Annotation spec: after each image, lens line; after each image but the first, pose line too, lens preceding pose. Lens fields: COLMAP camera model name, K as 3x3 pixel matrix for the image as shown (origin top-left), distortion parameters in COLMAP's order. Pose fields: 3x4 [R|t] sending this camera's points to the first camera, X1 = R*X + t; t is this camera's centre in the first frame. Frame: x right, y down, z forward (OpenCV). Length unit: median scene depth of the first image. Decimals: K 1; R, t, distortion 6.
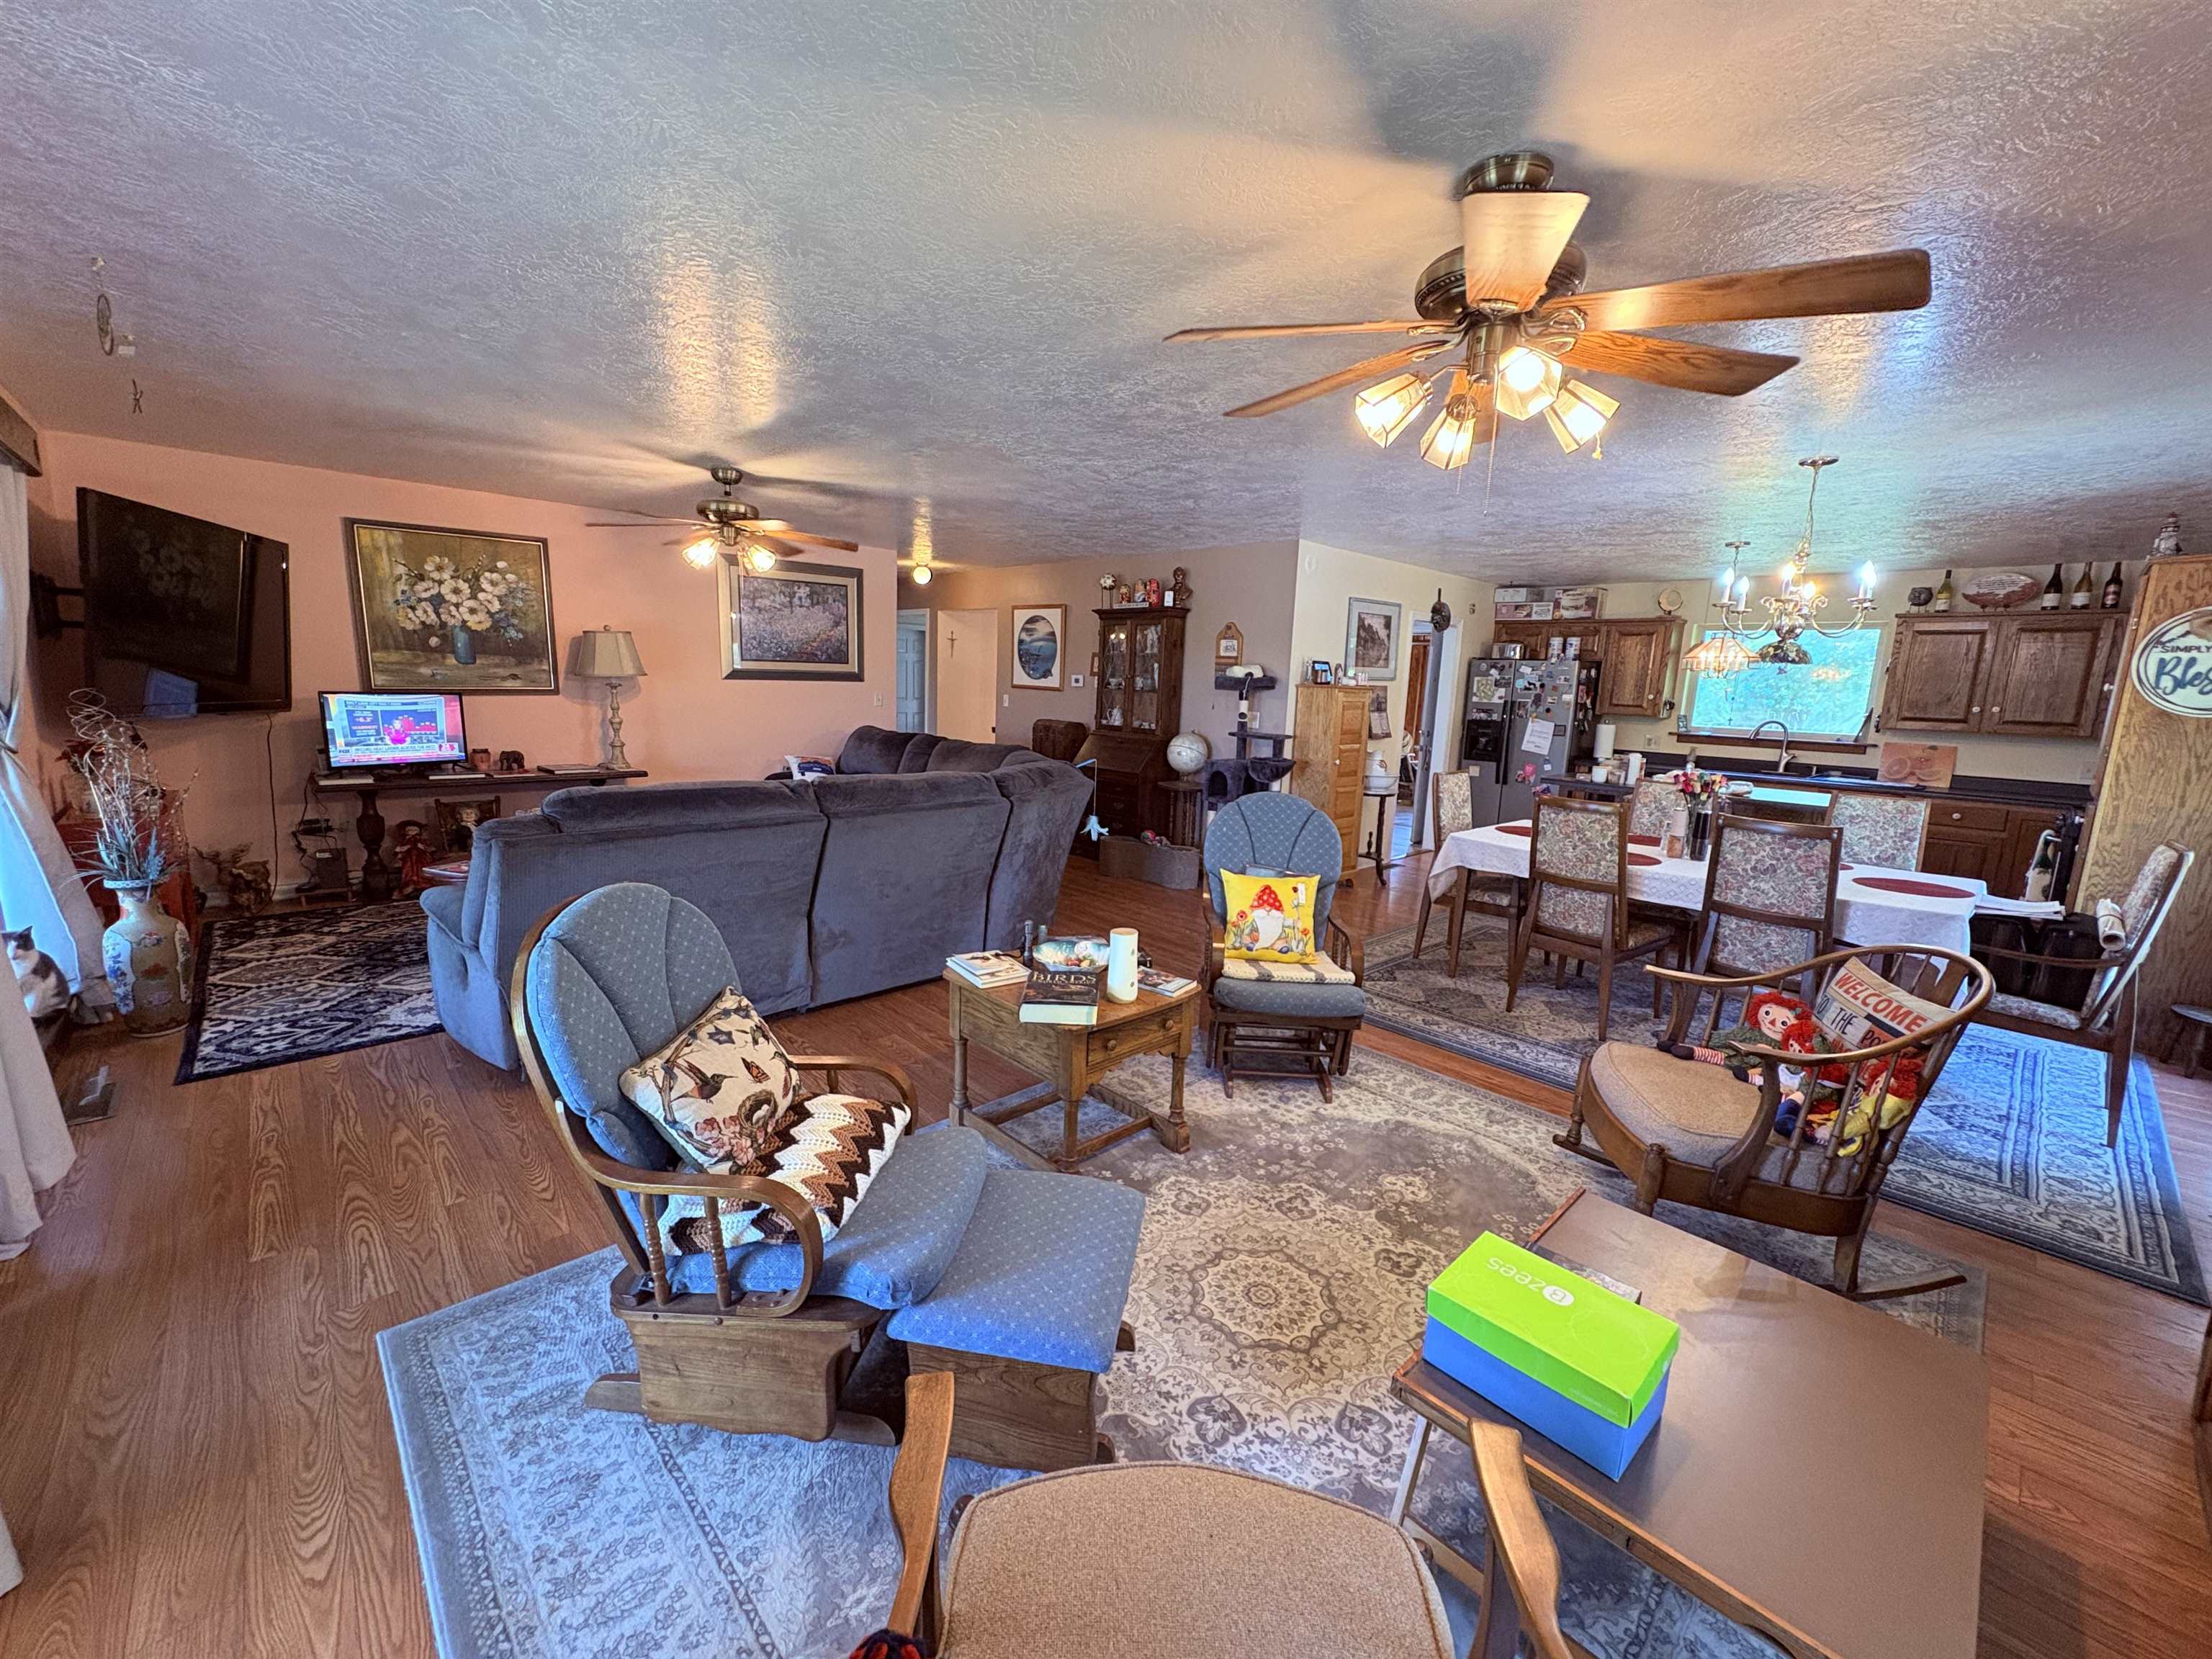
lens RADIAL K [[883.7, 0, 1105.2], [0, 883.7, 829.5], [0, 0, 1]] dist [0.000136, 0.000170]
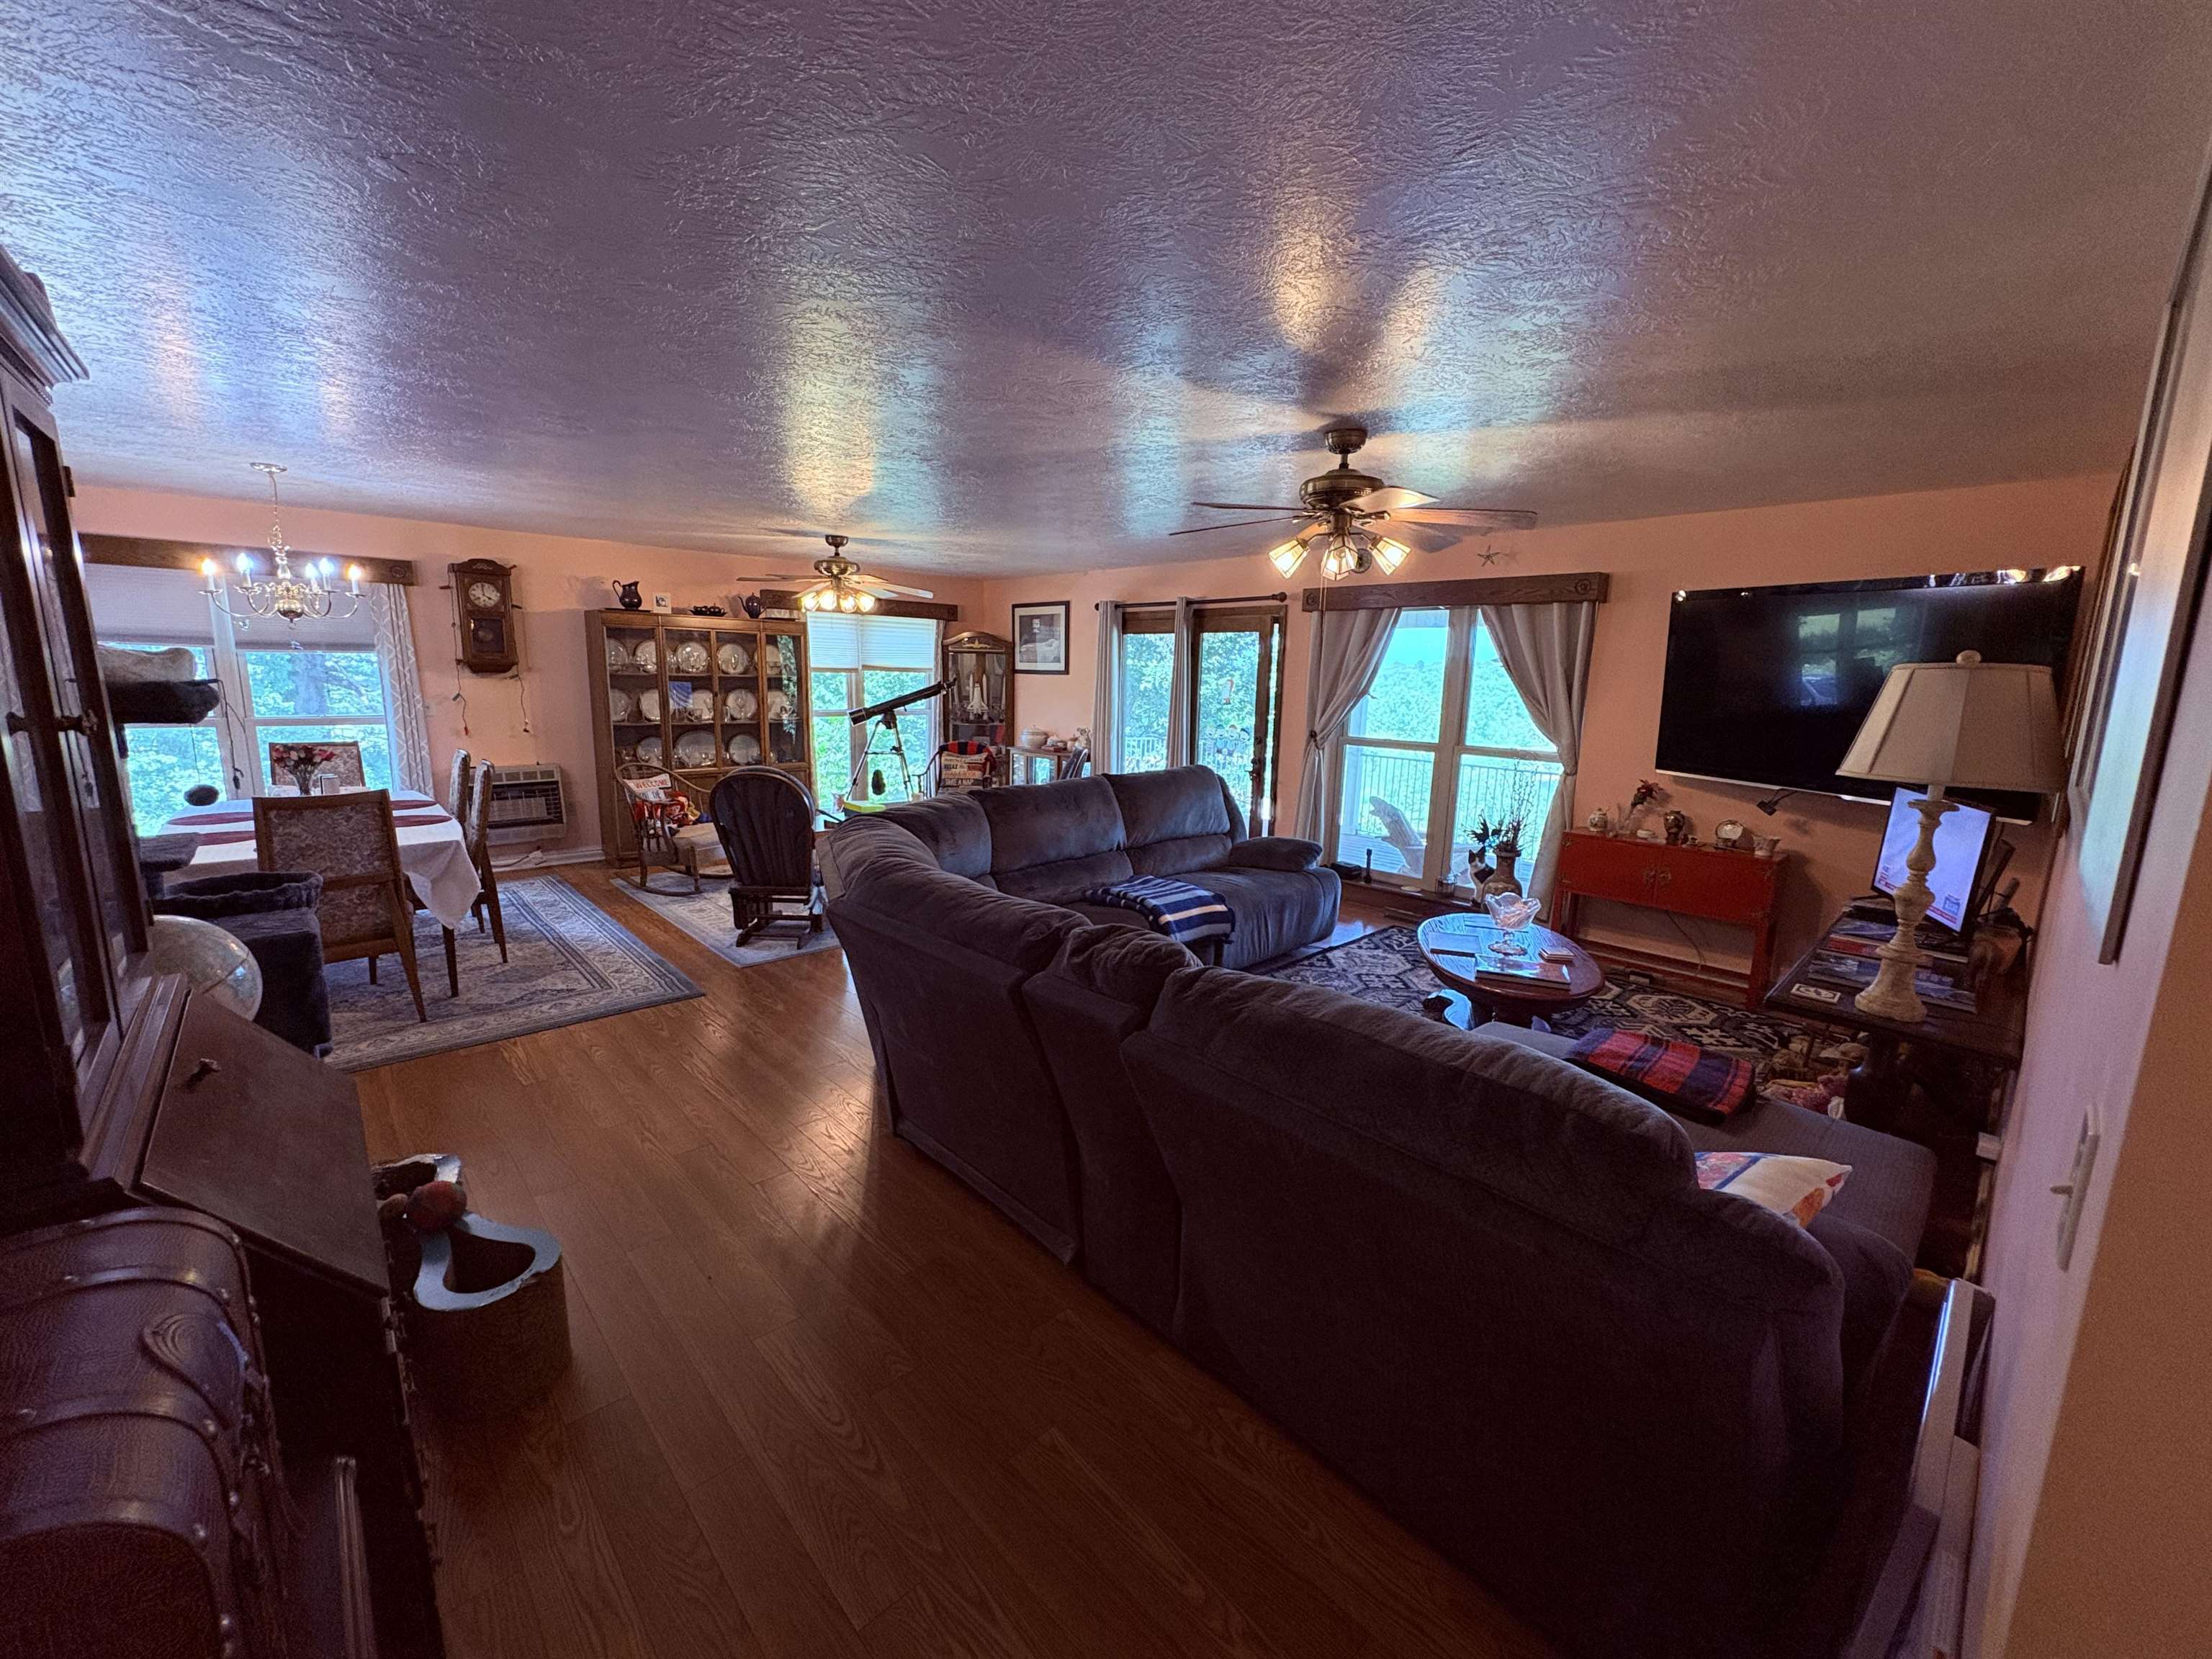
lens RADIAL K [[883.7, 0, 1106.1], [0, 883.7, 829.7], [0, 0, 1]] dist [0.000136, 0.000170]
pose [[-0.998018, -0.062455, -0.007658, -0.209166], [-0.061346, 0.938689, 0.339263, -0.277601], [-0.014000, 0.339061, -0.940660, 1.452322]]
